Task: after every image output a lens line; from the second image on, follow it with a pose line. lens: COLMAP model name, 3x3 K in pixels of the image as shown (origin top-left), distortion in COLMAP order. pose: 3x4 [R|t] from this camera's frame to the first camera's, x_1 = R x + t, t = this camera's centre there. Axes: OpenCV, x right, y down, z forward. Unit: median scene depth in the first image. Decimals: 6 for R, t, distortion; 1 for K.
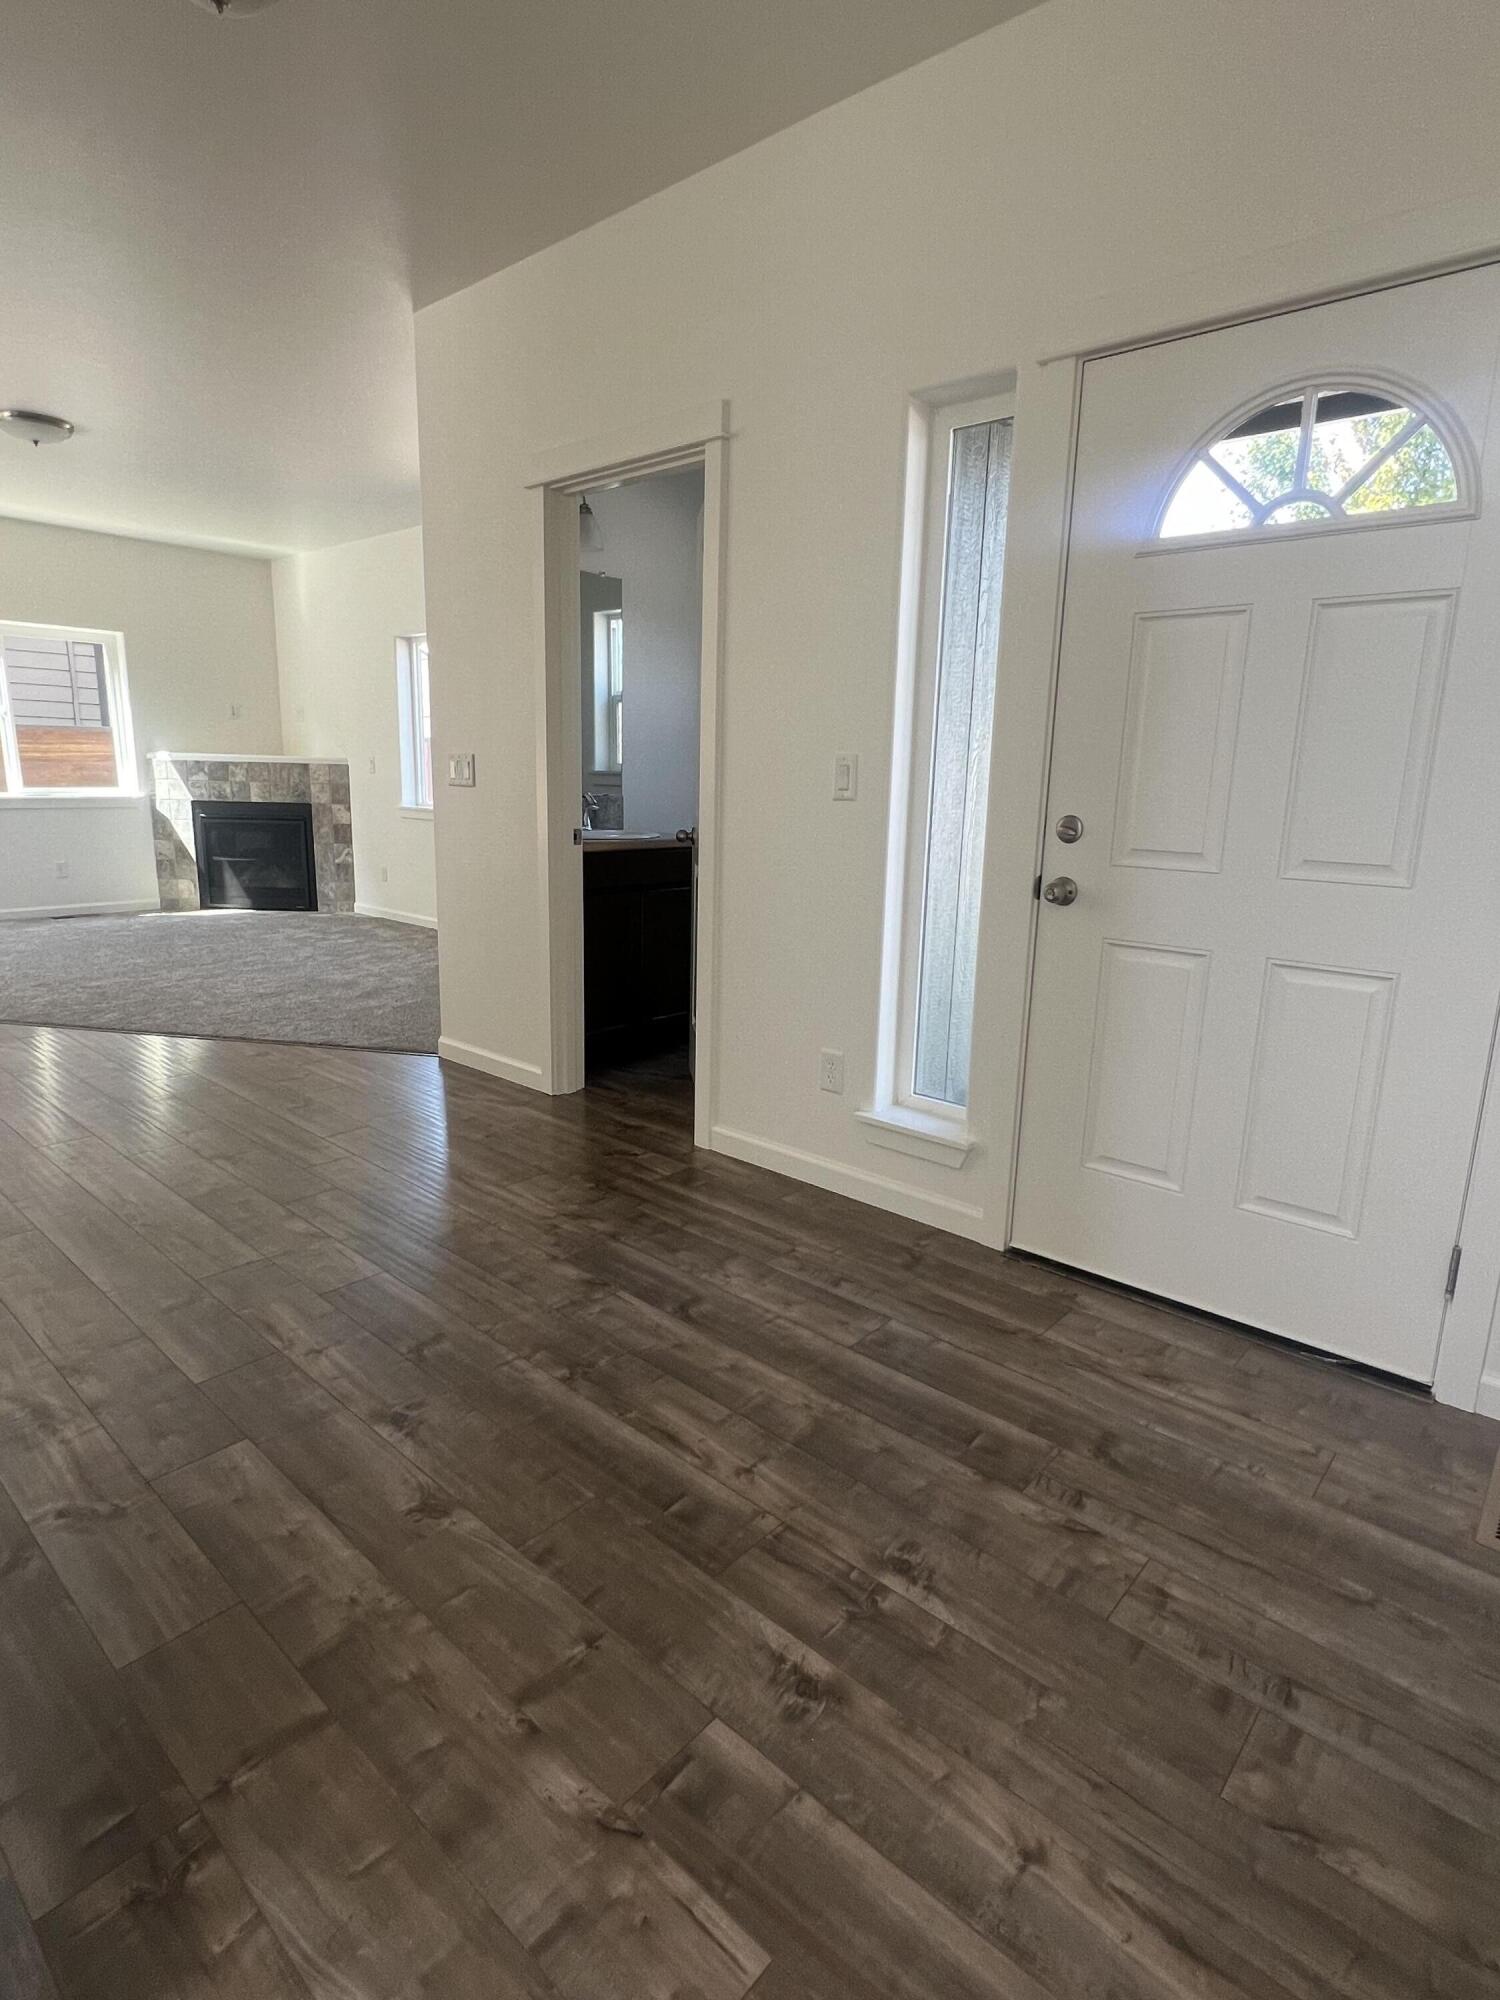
lens RADIAL K [[1042.2, 0, 757.3], [0, 1042.2, 993.8], [0, 0, 1]] dist [0.001881, 0.000519]
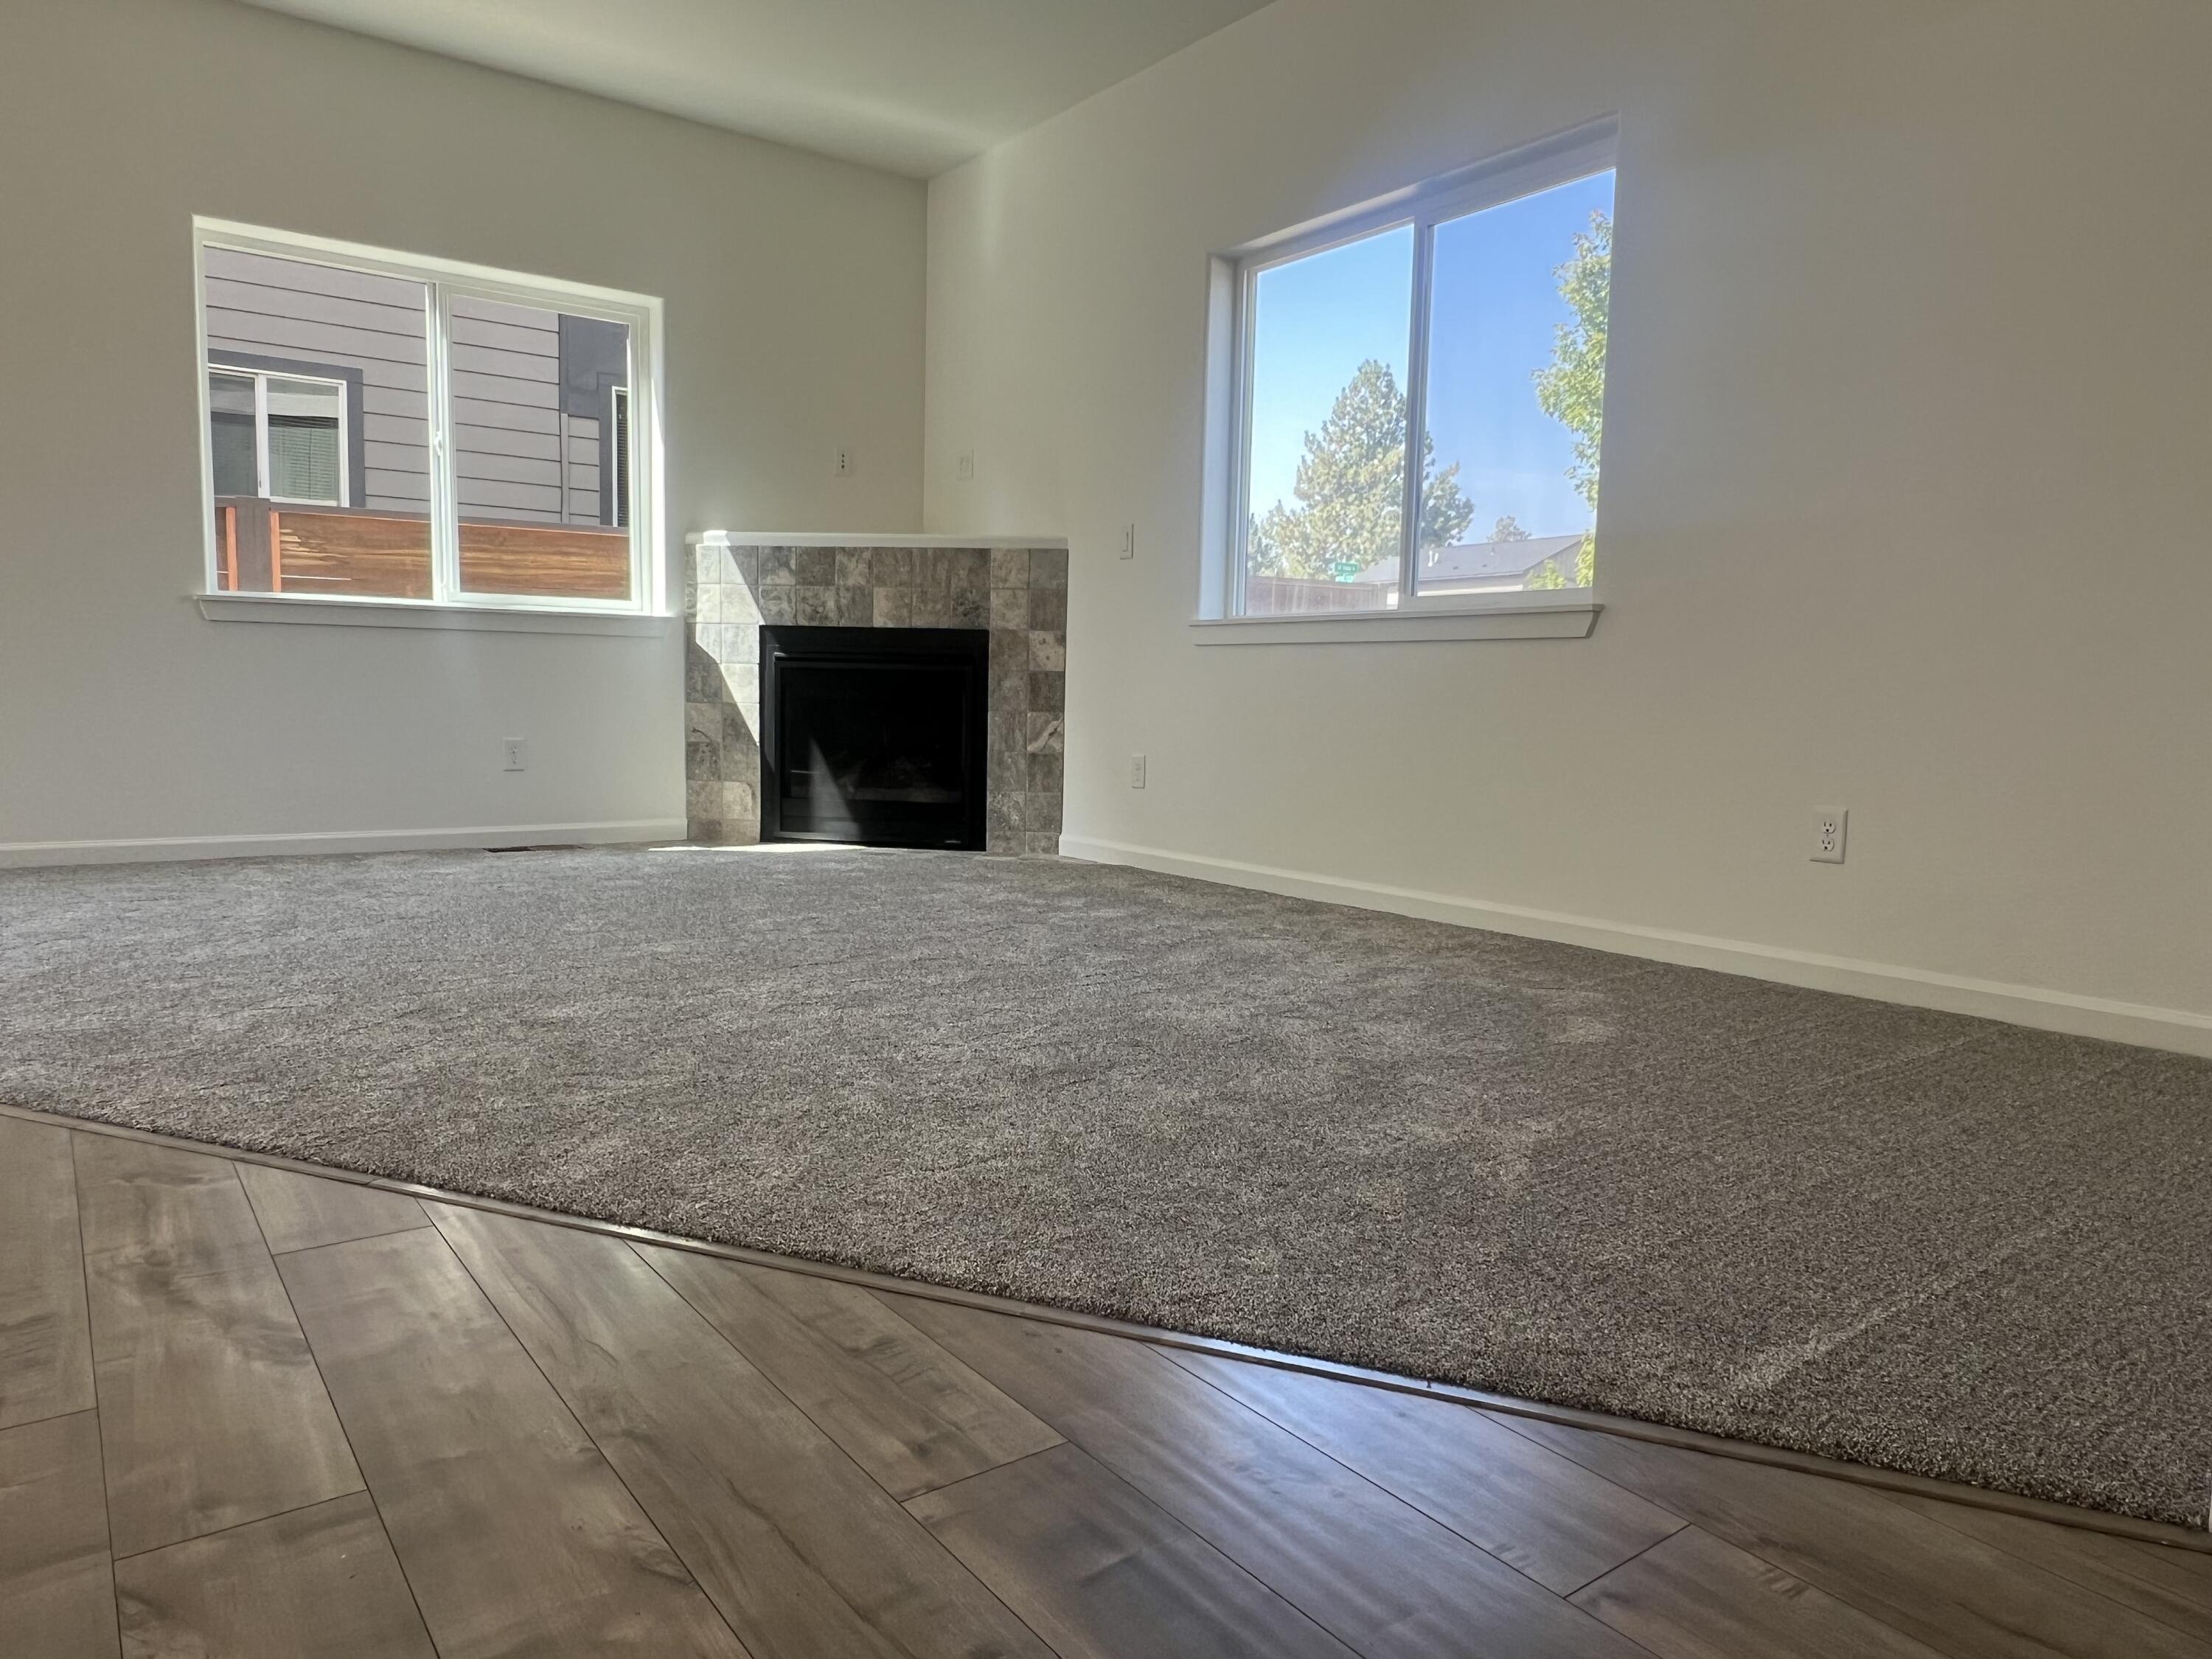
lens RADIAL K [[1423.4, 0, 1112.1], [0, 1423.4, 838.9], [0, 0, 1]] dist [0.004438, 0.002321]
pose [[0.980707, 0.017540, -0.194695, -0.241035], [-0.039280, 0.993334, -0.108372, -0.015747], [0.191496, 0.113928, 0.974859, 0.375491]]
